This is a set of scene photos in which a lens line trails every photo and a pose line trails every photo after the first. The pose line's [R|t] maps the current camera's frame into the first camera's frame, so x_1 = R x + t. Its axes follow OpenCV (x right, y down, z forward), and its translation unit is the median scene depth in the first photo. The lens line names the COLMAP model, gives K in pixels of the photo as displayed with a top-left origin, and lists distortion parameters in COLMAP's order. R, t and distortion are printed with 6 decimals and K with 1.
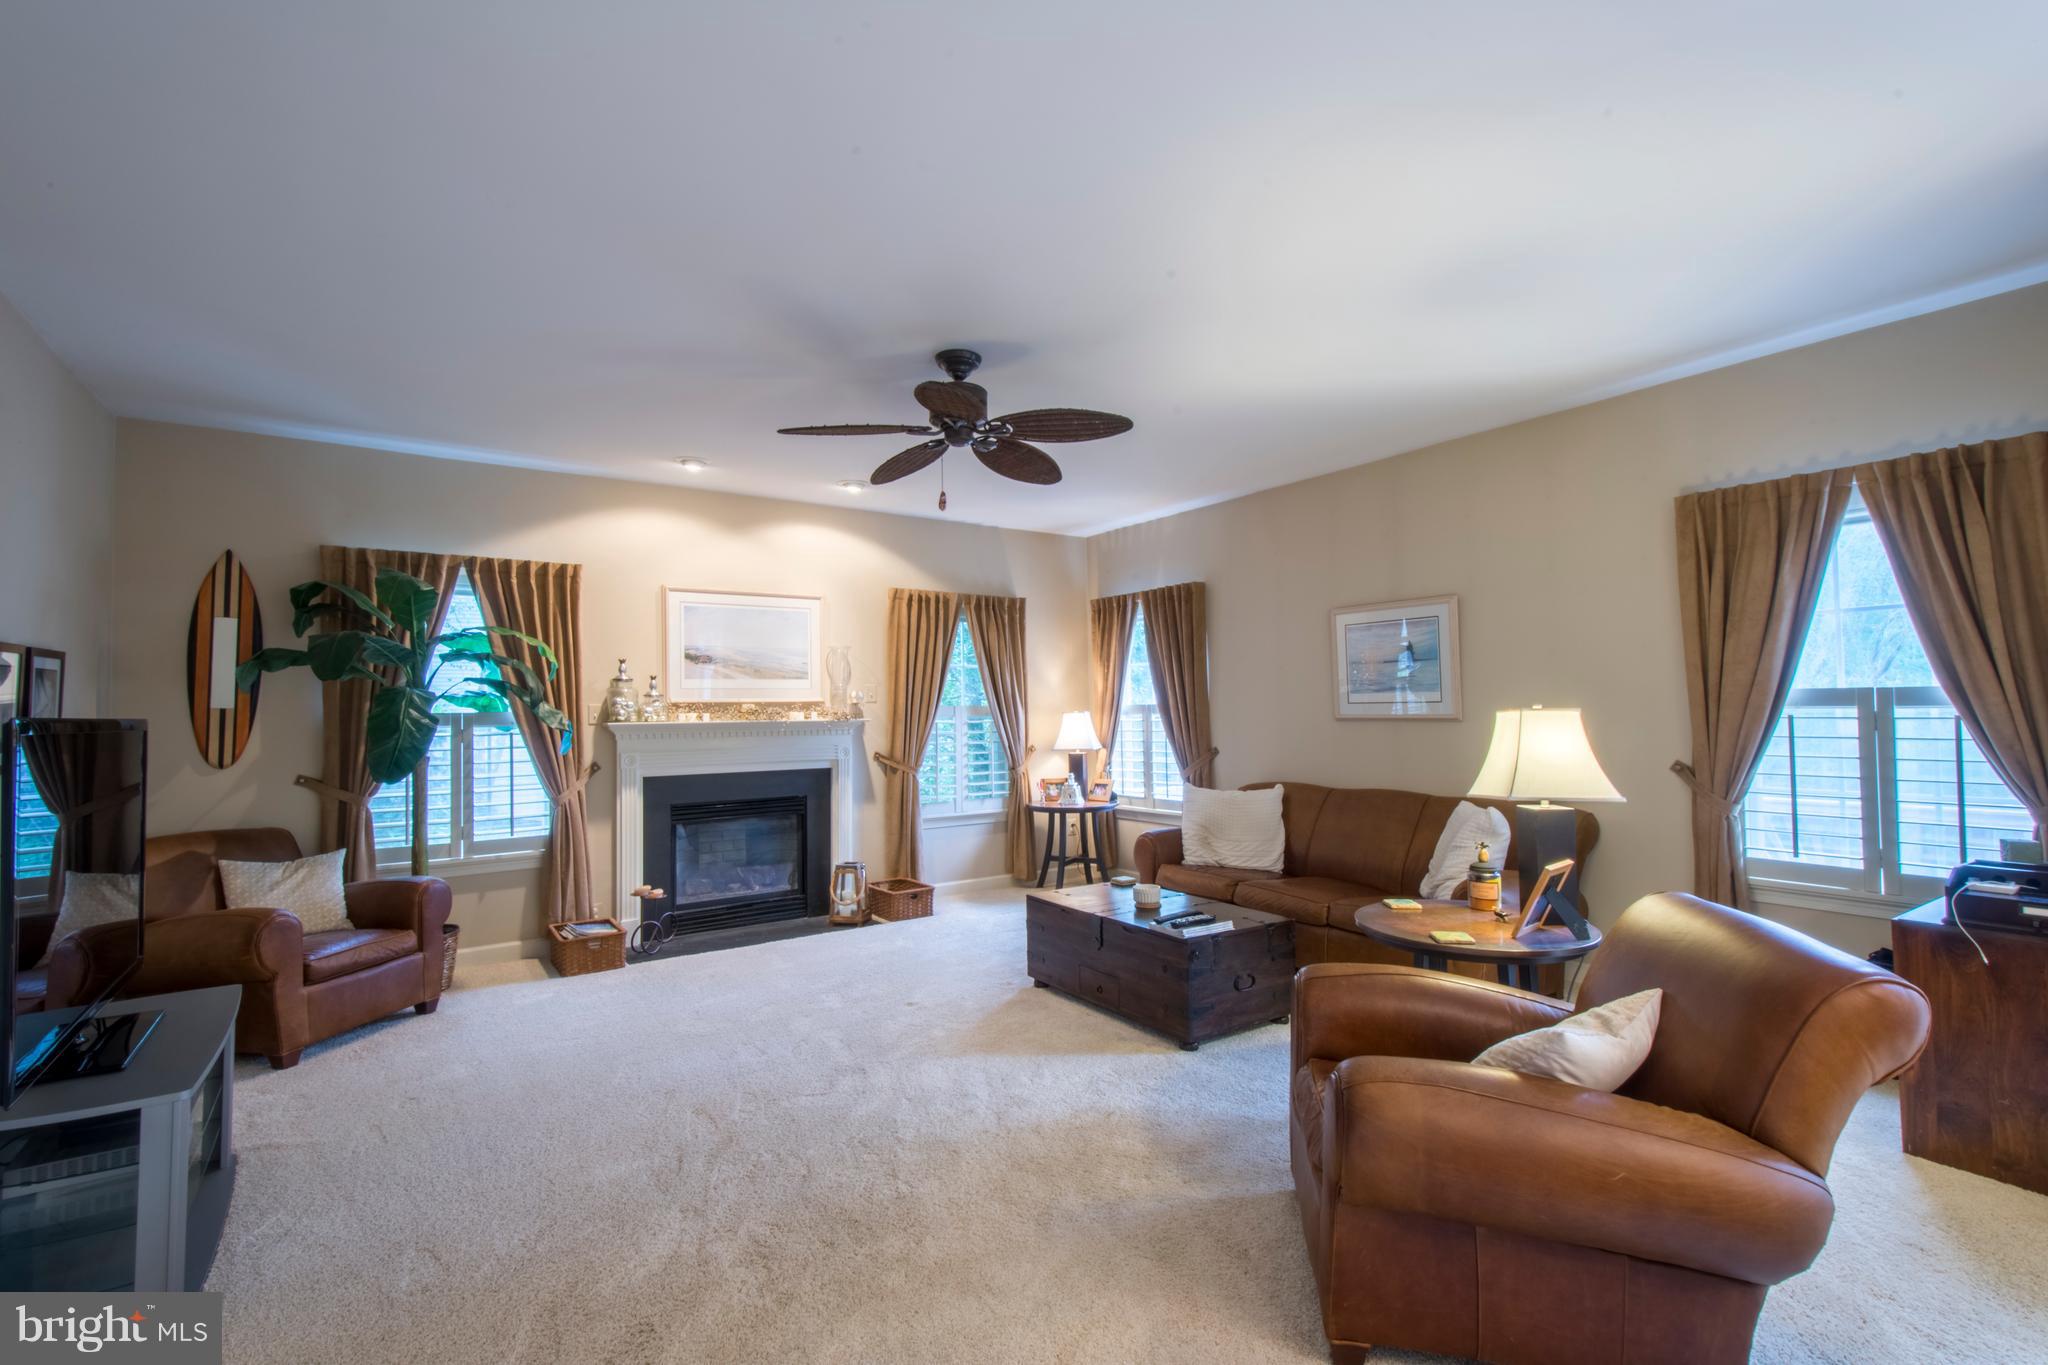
lens RADIAL K [[913.7, 0, 1022.3], [0, 913.7, 686.2], [0, 0, 1]] dist [0.016865, -0.000224]
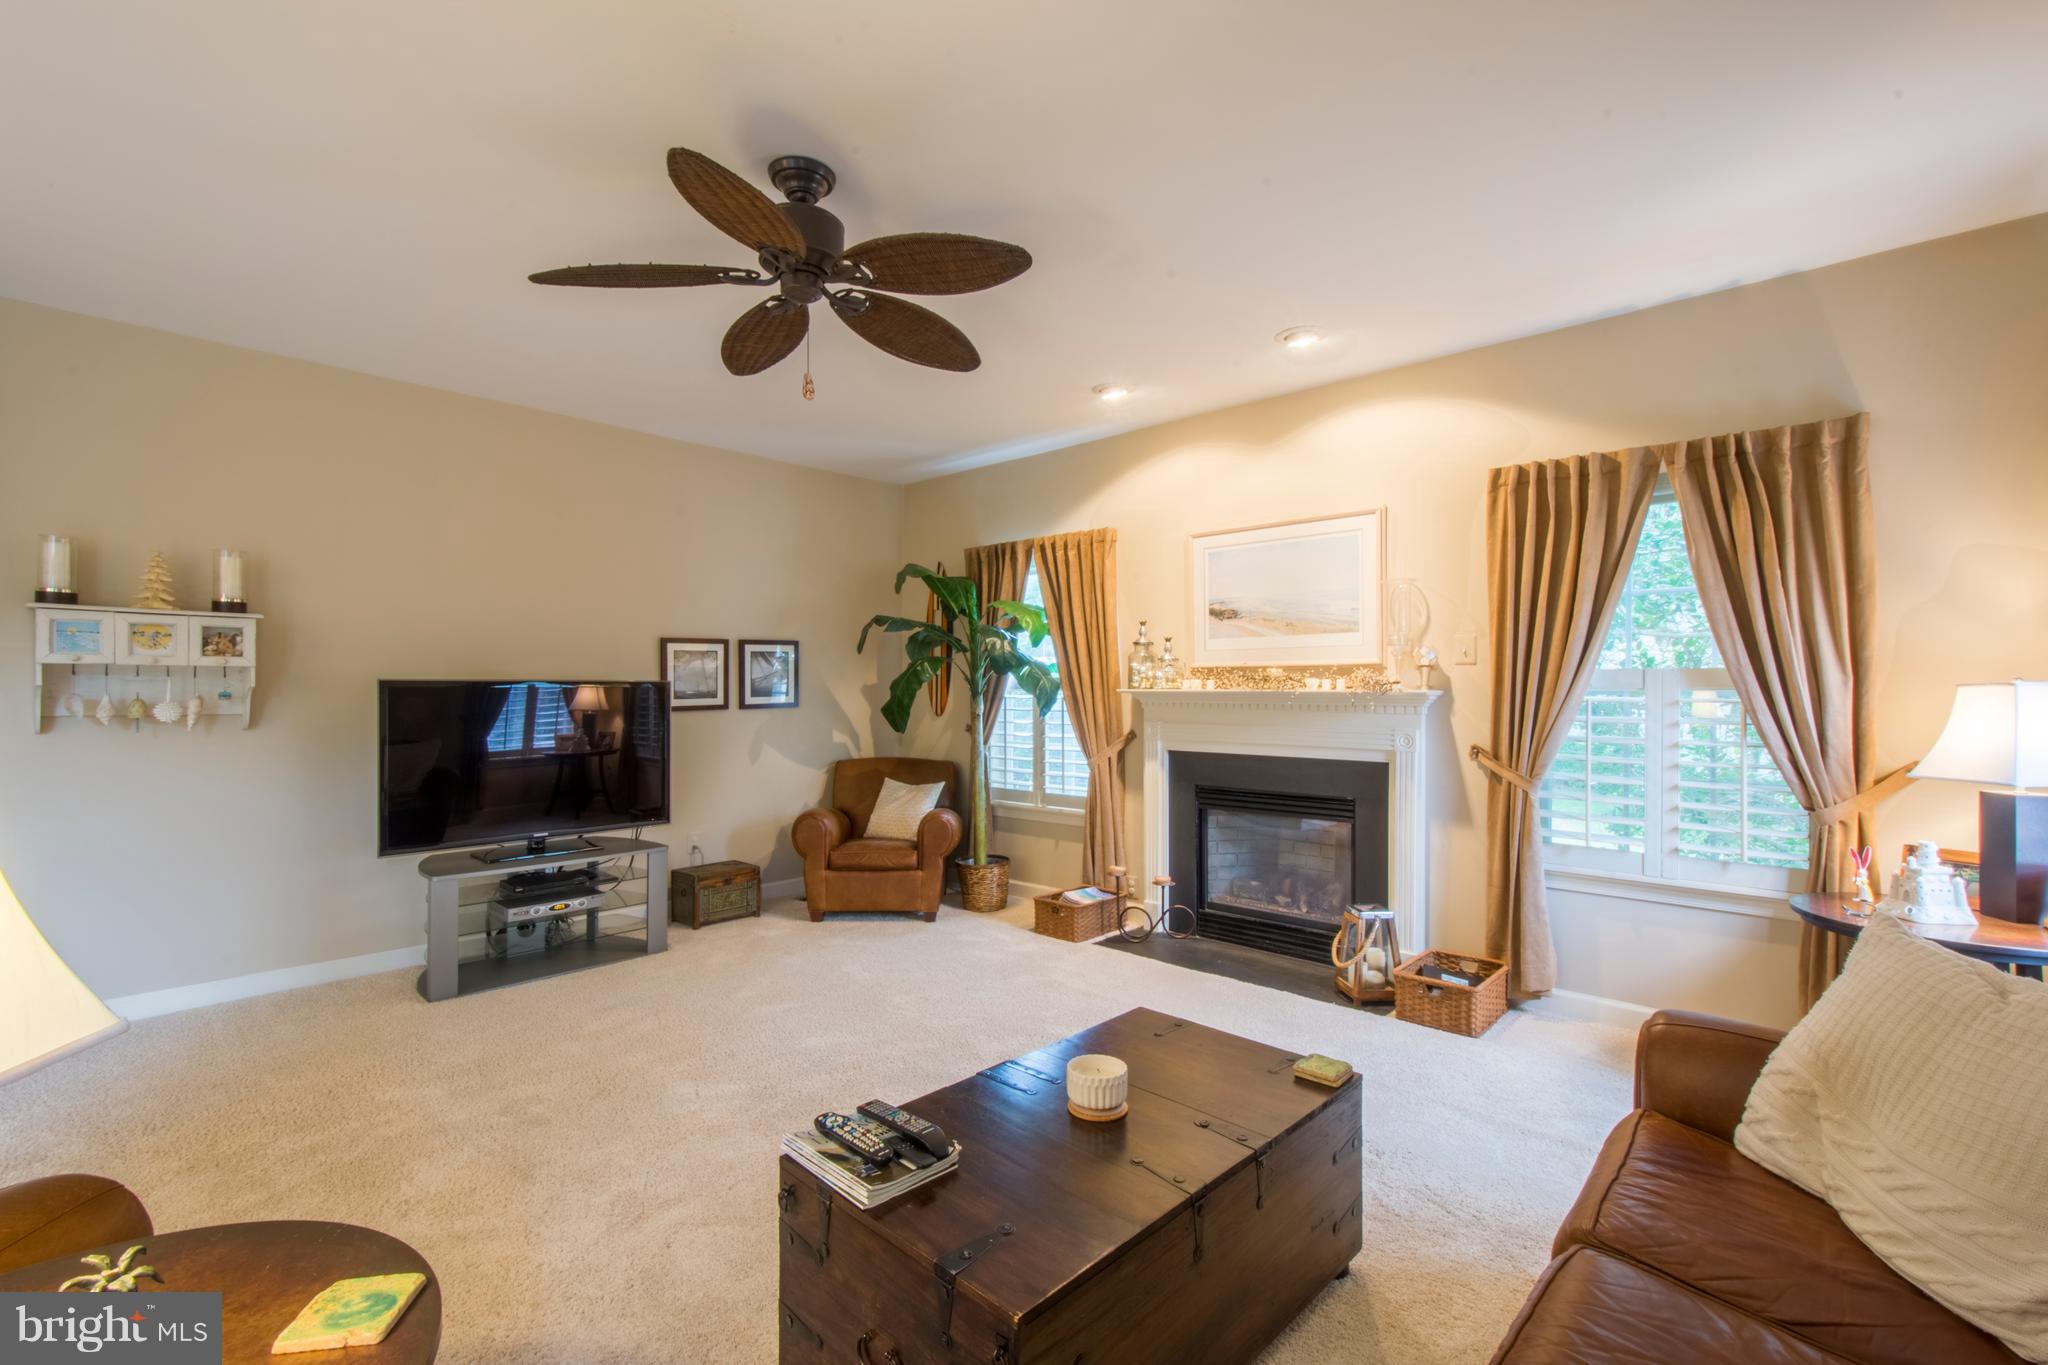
lens RADIAL K [[913.7, 0, 1022.3], [0, 913.7, 686.2], [0, 0, 1]] dist [0.016865, -0.000224]
pose [[0.210135, 0.012941, -0.977587, 0.462521], [0.025156, 0.999510, 0.018638, 0.016727], [0.977349, -0.028509, 0.209706, 0.708168]]
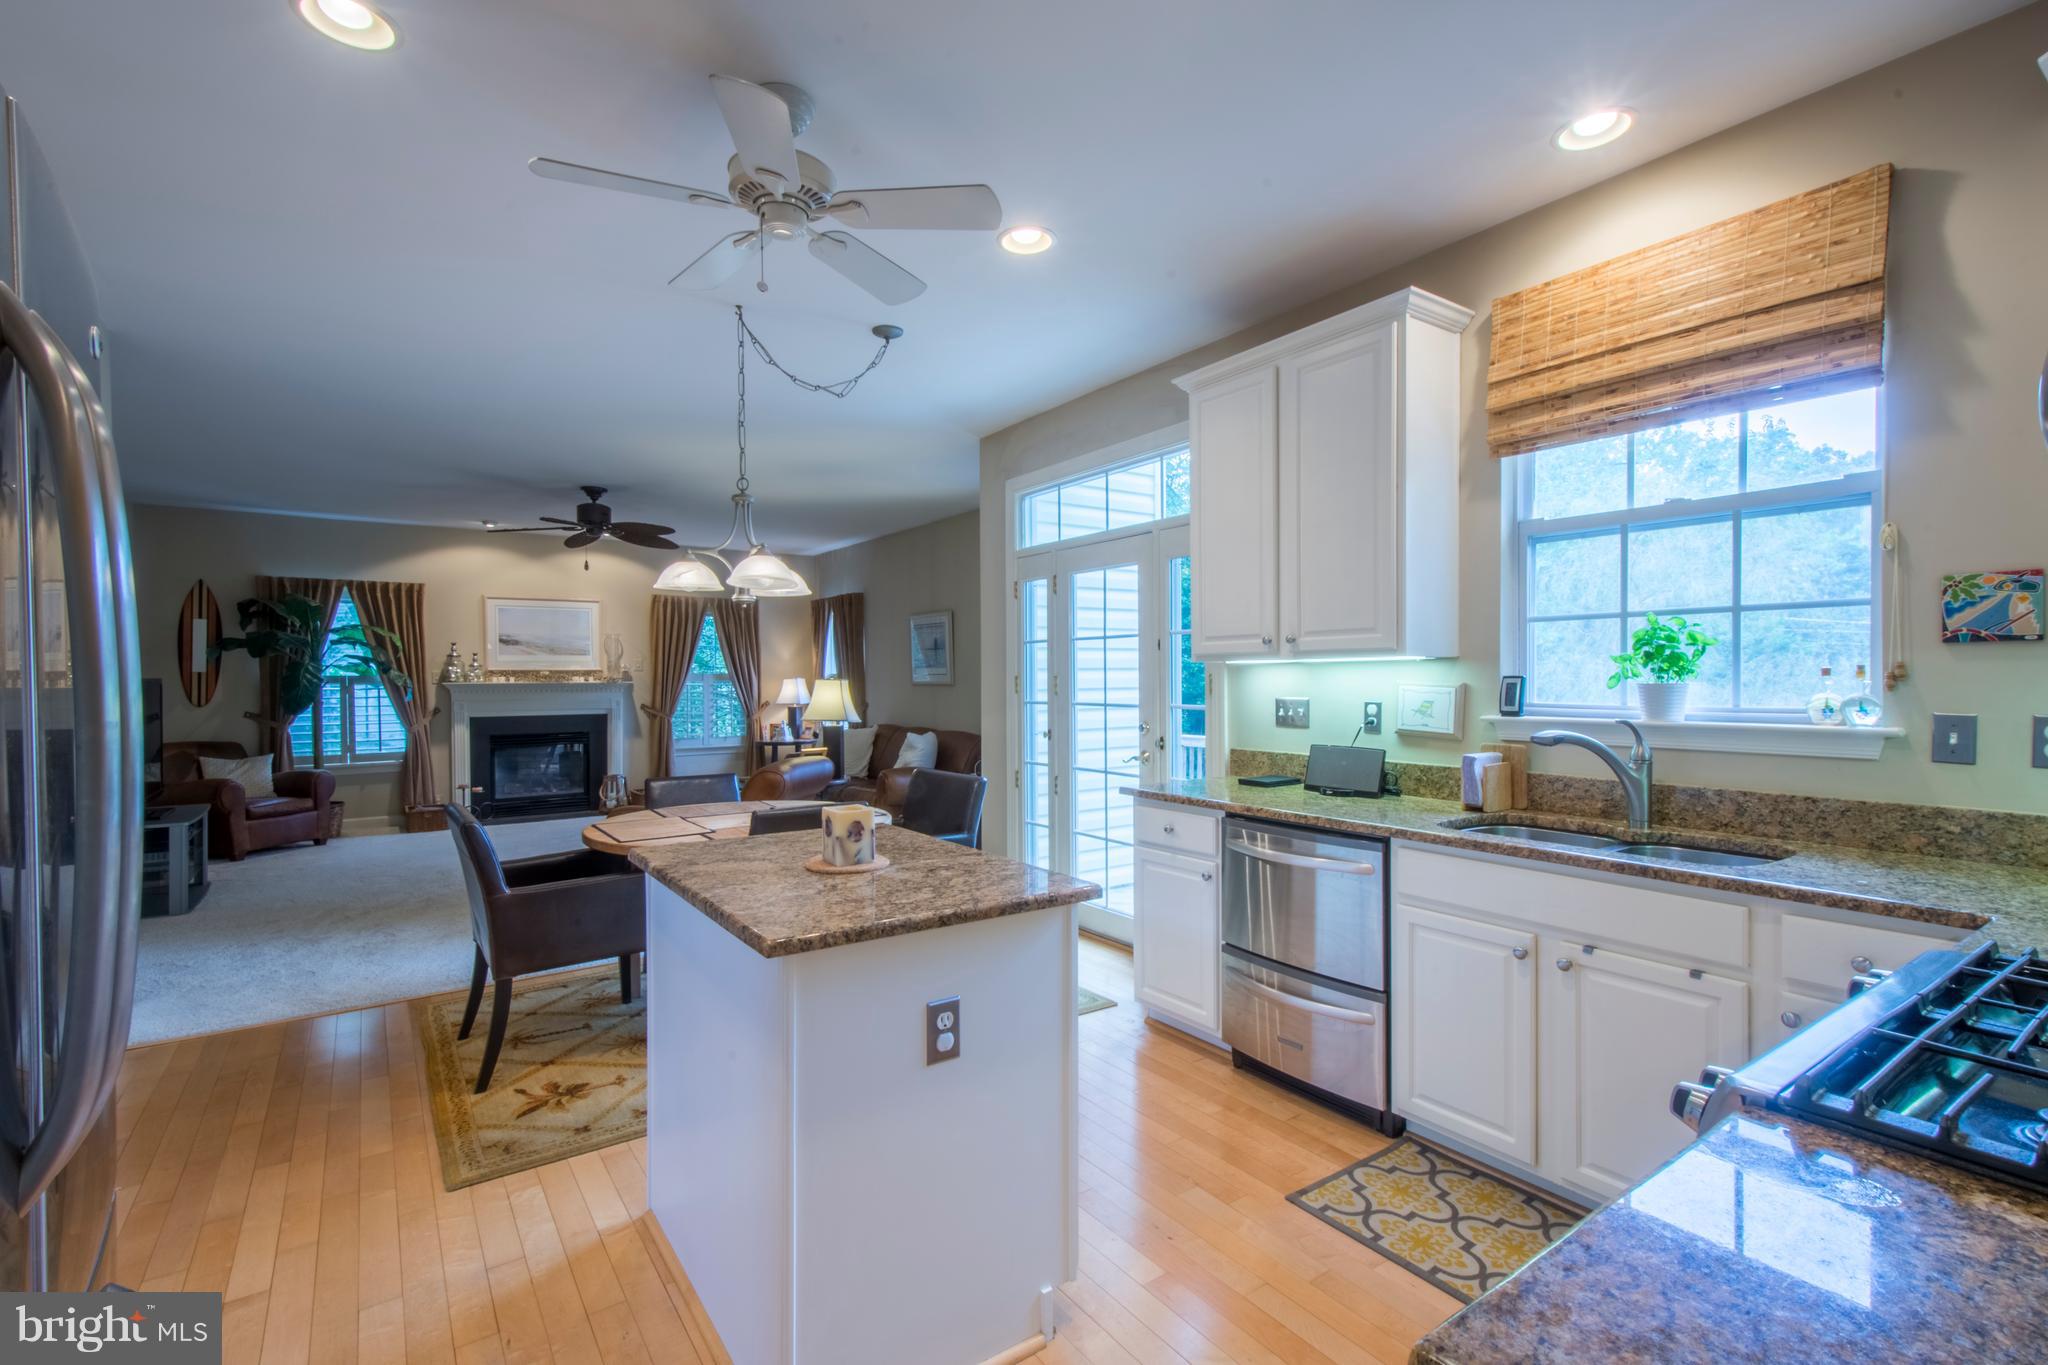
lens RADIAL K [[909.5, 0, 1035.6], [0, 909.5, 687.9], [0, 0, 1]] dist [0.002373, -0.000034]
pose [[0.999666, 0.008492, 0.024389, 0.550750], [-0.009464, 0.999154, 0.040017, -0.024833], [-0.024029, -0.040234, 0.998901, -0.620565]]
